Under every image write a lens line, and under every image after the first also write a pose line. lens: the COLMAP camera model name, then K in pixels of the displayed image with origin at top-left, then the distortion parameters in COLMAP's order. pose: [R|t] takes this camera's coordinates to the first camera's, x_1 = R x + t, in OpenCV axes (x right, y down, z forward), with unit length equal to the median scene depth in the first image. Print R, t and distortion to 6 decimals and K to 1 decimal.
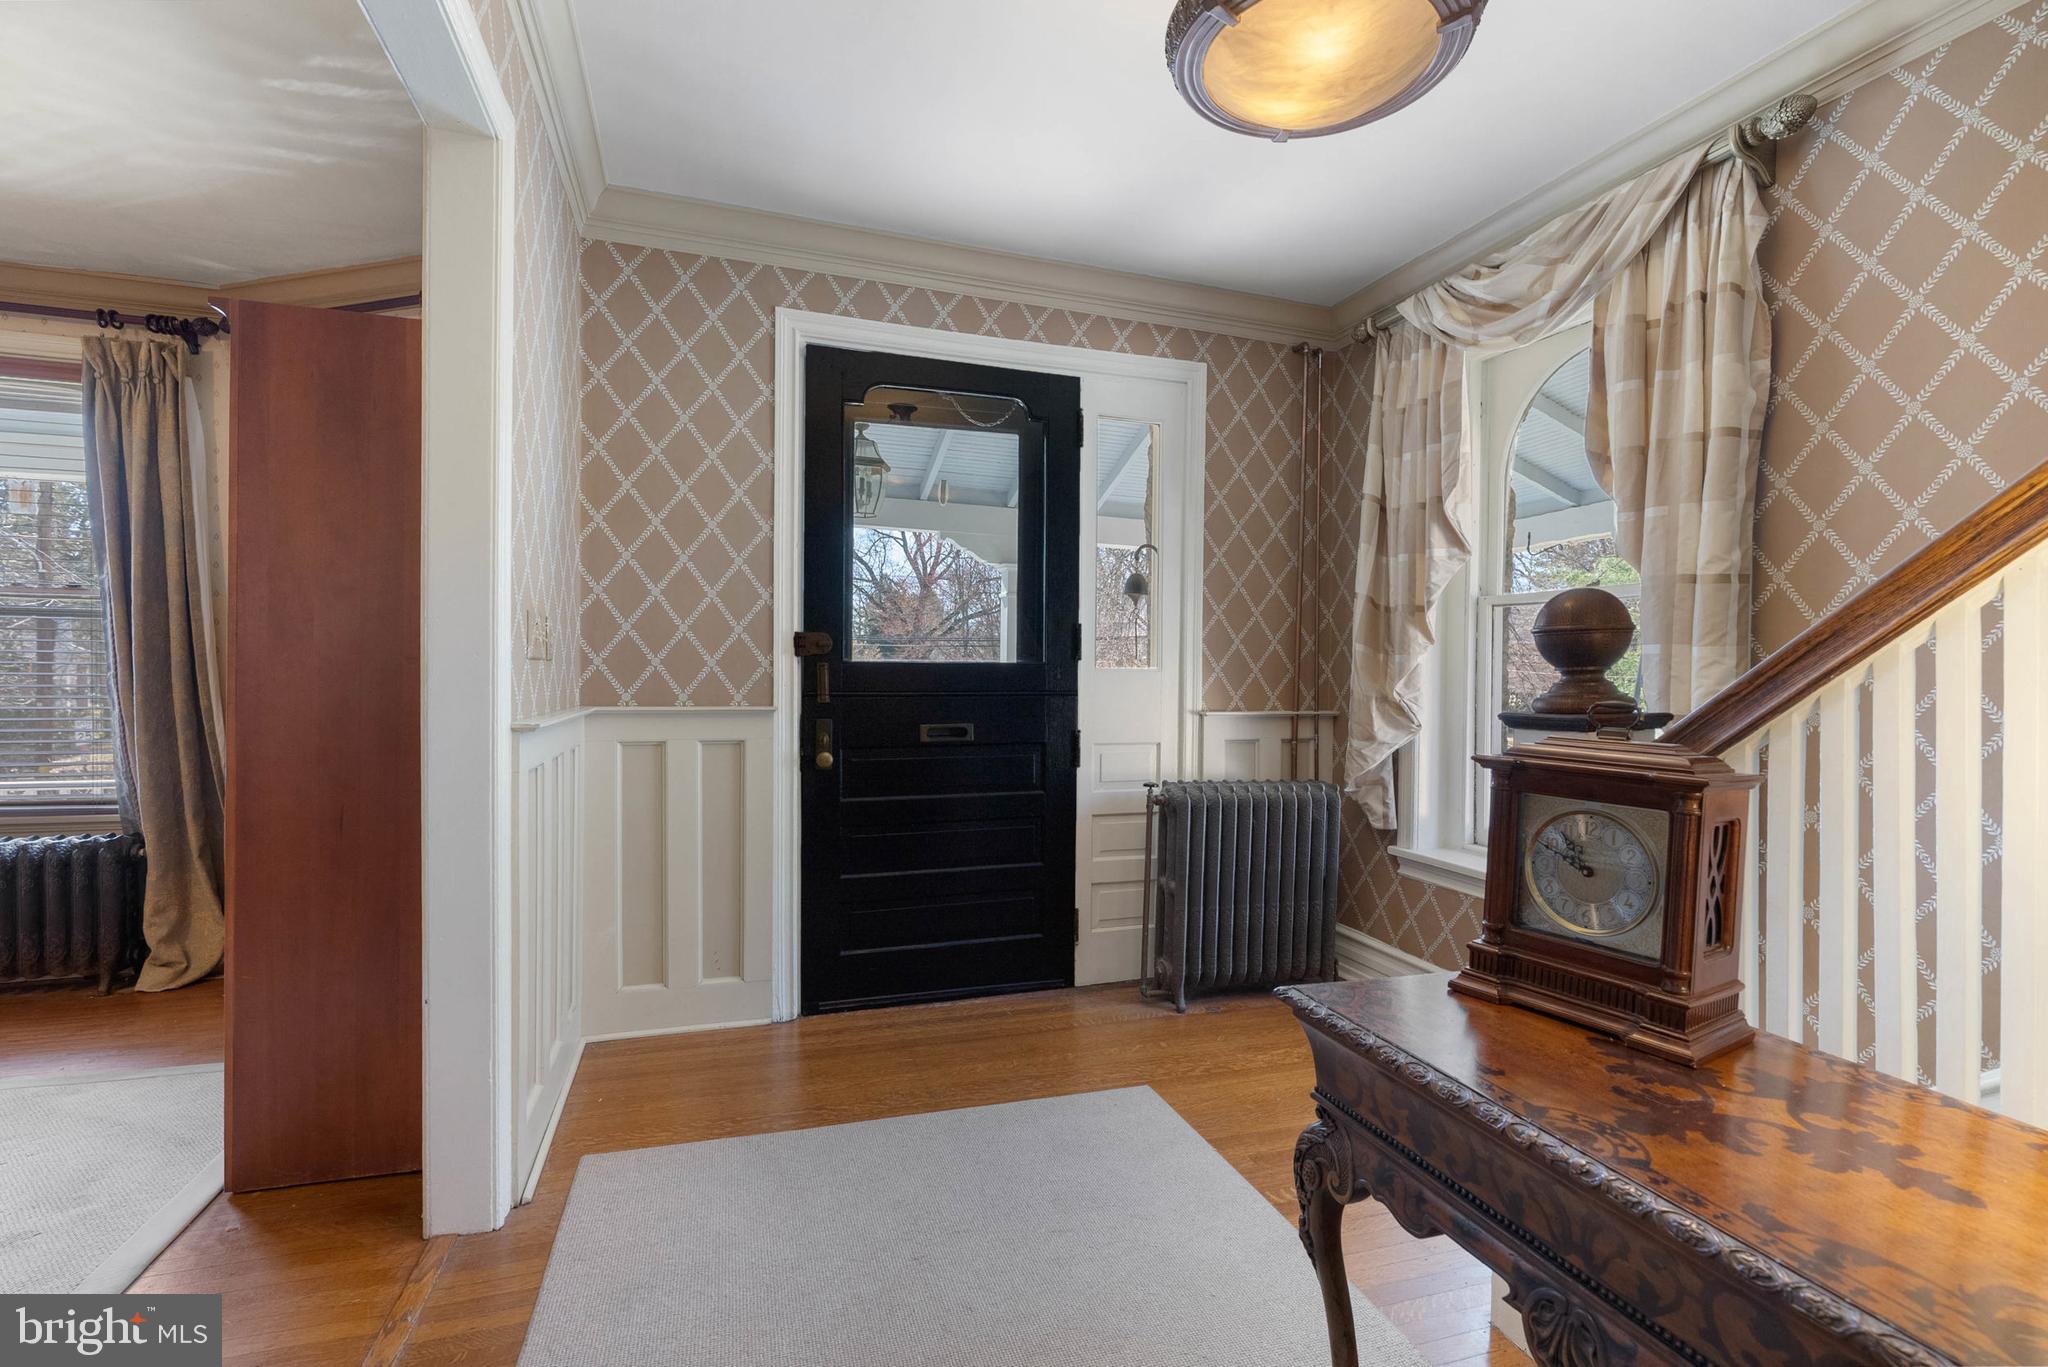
lens RADIAL K [[956.5, 0, 1039.3], [0, 956.5, 694.6], [0, 0, 1]] dist [-0.012422, 0.003873]
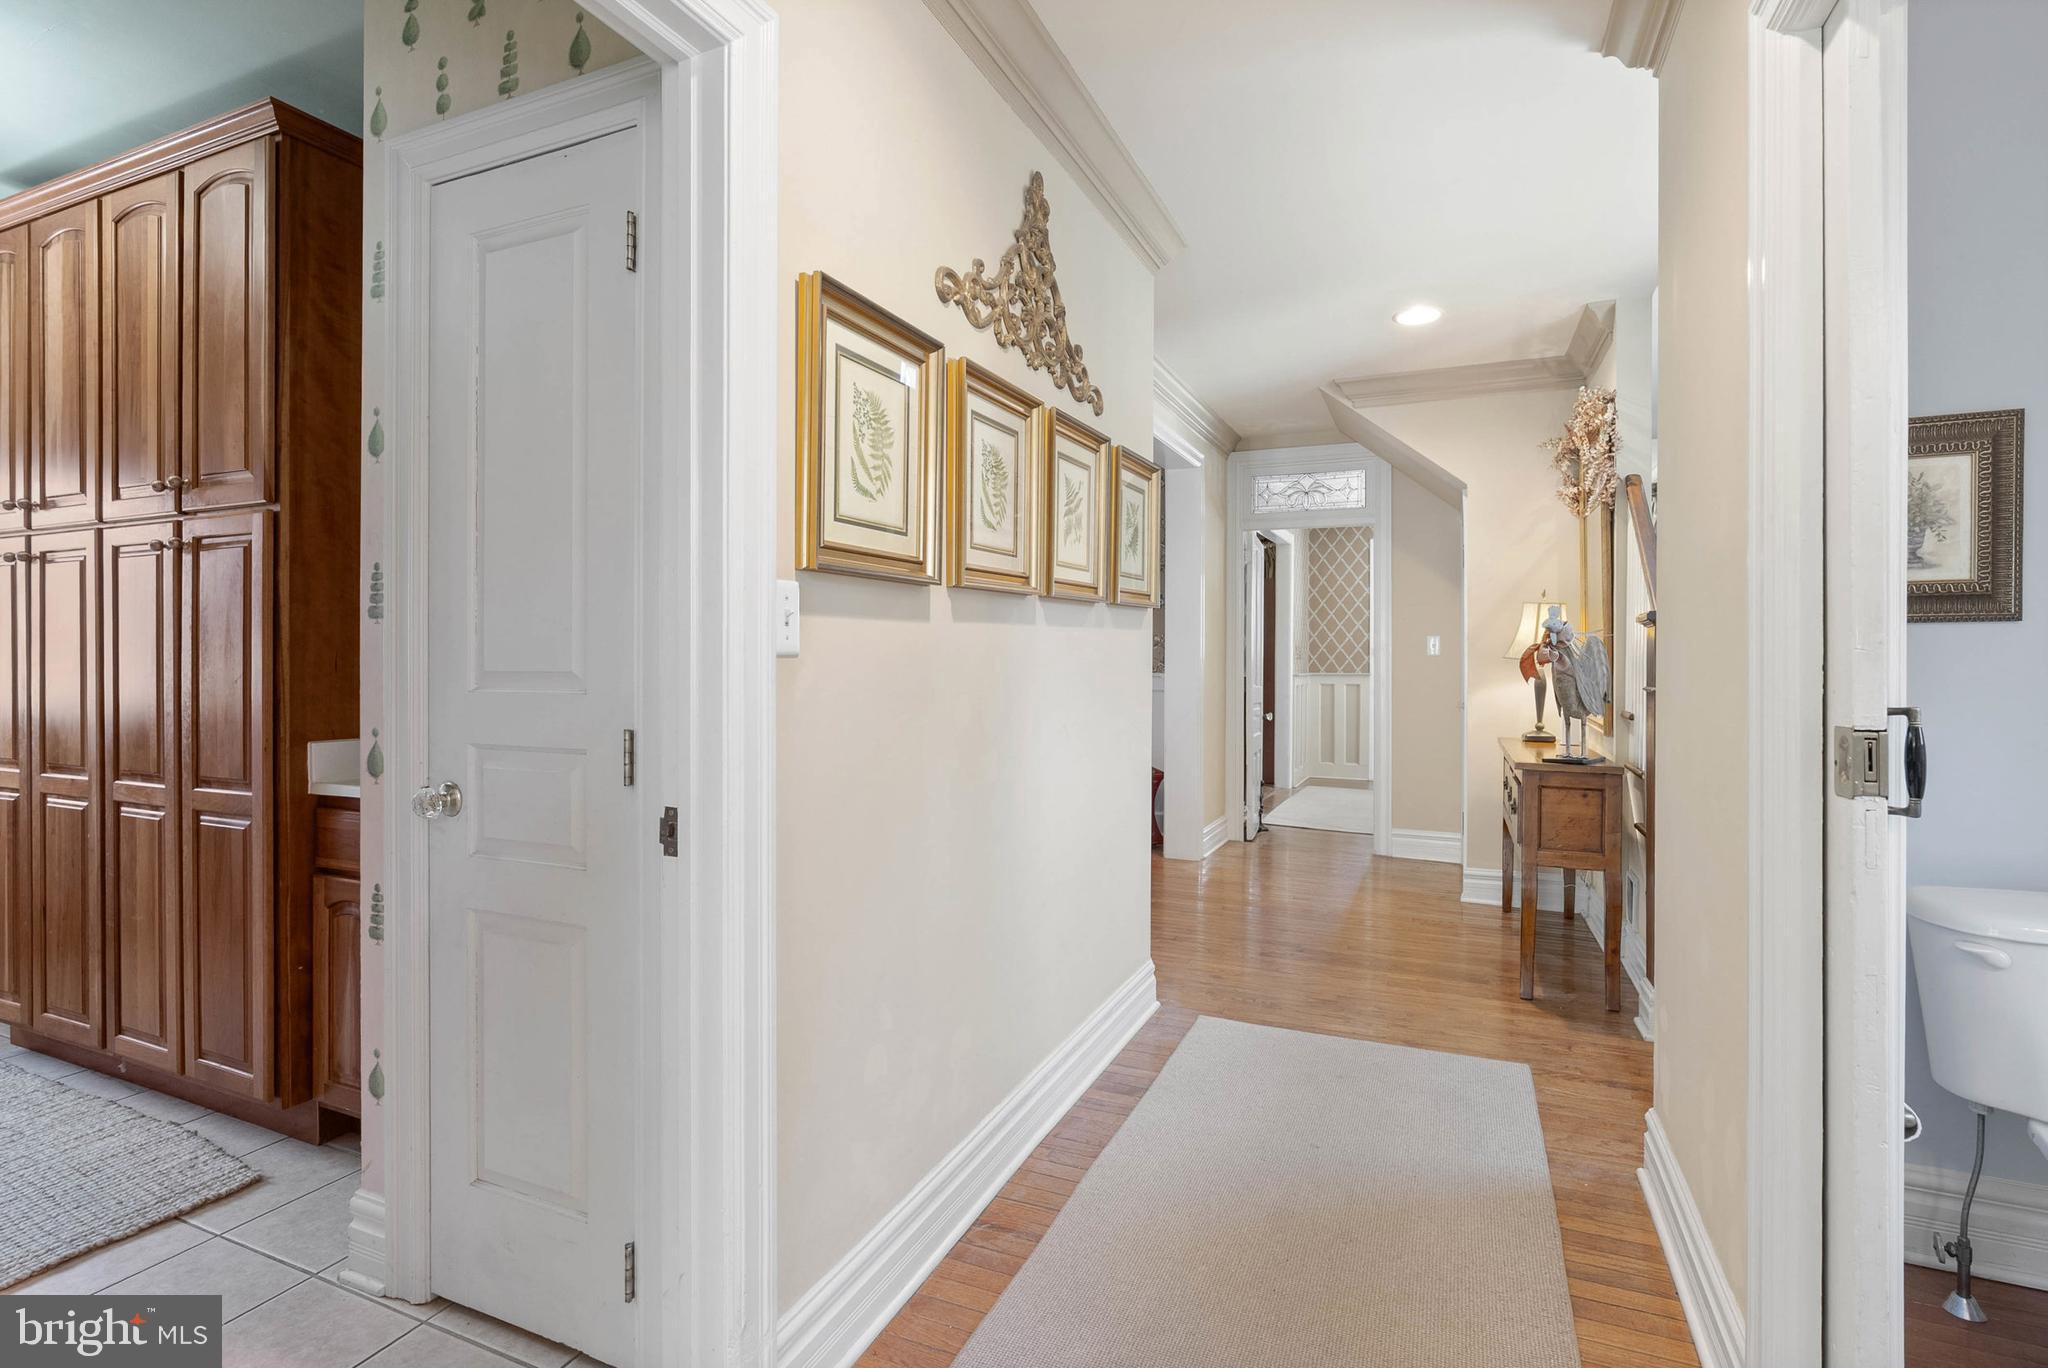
lens RADIAL K [[956.5, 0, 1040.6], [0, 956.5, 668.7], [0, 0, 1]] dist [-0.012422, 0.003873]
pose [[0.754633, -0.003304, -0.656138, 0.842747], [-0.009878, 0.999817, -0.016395, 0.053424], [0.656072, 0.018853, 0.754462, -1.791985]]
